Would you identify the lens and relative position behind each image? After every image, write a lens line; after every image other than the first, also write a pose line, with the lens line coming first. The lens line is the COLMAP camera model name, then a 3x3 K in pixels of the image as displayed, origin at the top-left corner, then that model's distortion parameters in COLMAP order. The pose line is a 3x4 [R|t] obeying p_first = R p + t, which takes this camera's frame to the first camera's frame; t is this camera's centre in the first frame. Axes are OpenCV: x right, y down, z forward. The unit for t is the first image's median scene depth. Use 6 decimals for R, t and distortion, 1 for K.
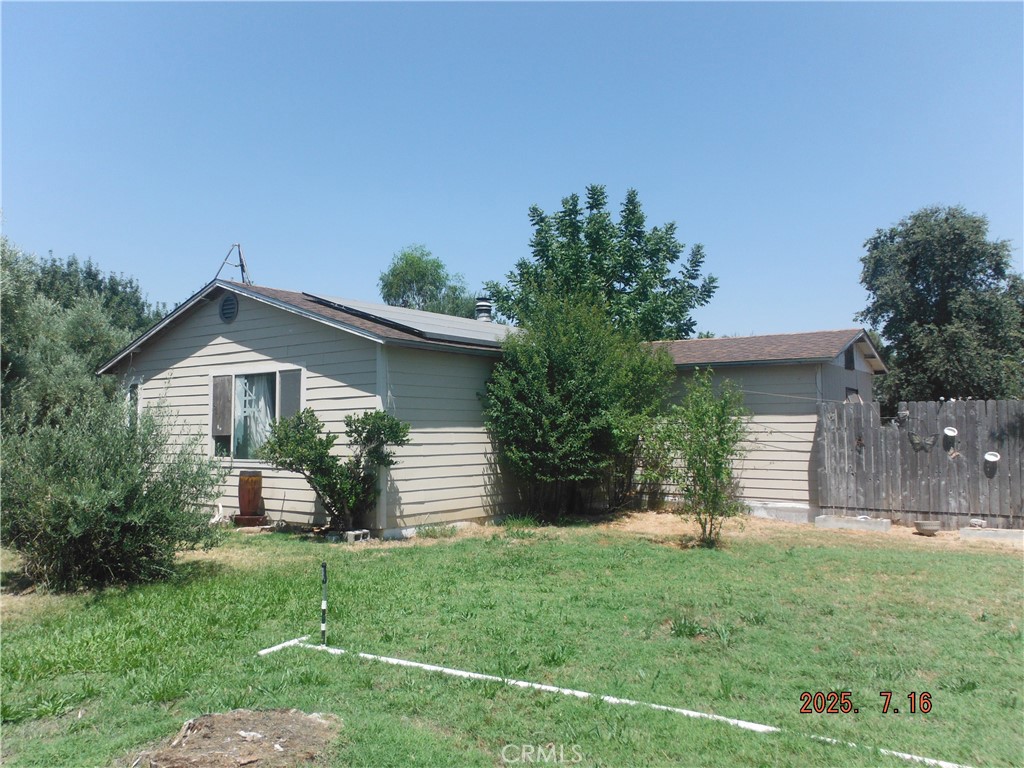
lens RADIAL K [[844.7, 0, 507.6], [0, 844.7, 388.5], [0, 0, 1]] dist [-0.031746, 0.048281]
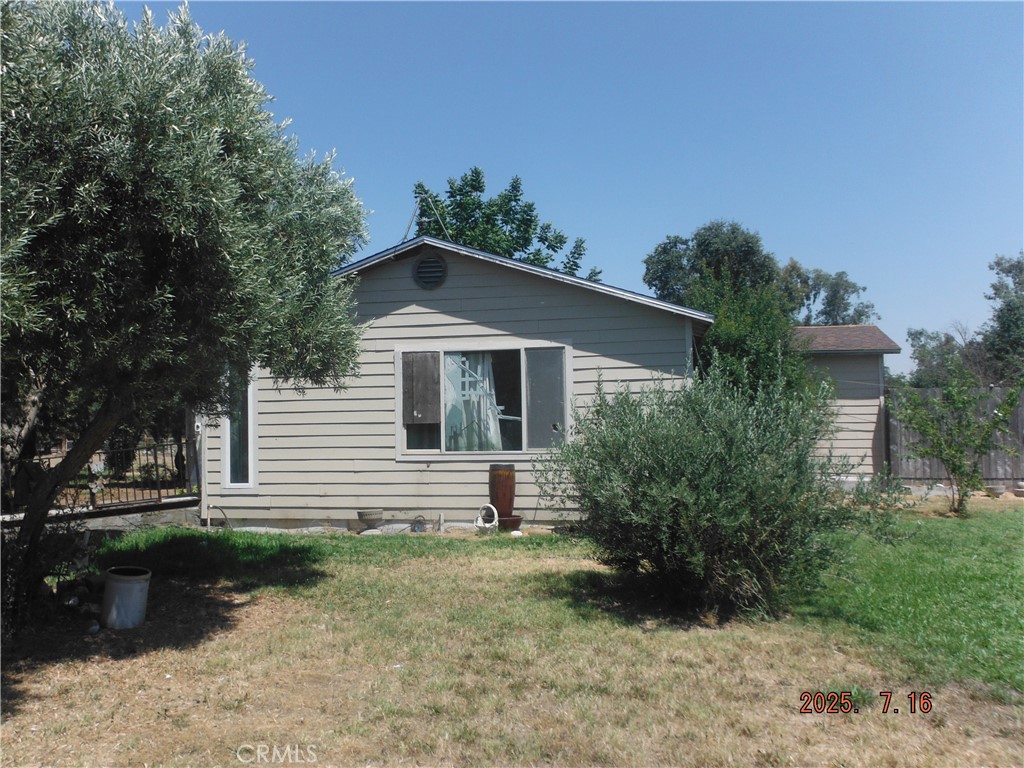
lens RADIAL K [[844.7, 0, 509.9], [0, 844.7, 379.8], [0, 0, 1]] dist [-0.031746, 0.048281]
pose [[0.892661, 0.009873, 0.450620, -0.643909], [-0.011641, 0.999932, 0.001152, 0.010361], [-0.450578, -0.006274, 0.892715, 0.217703]]
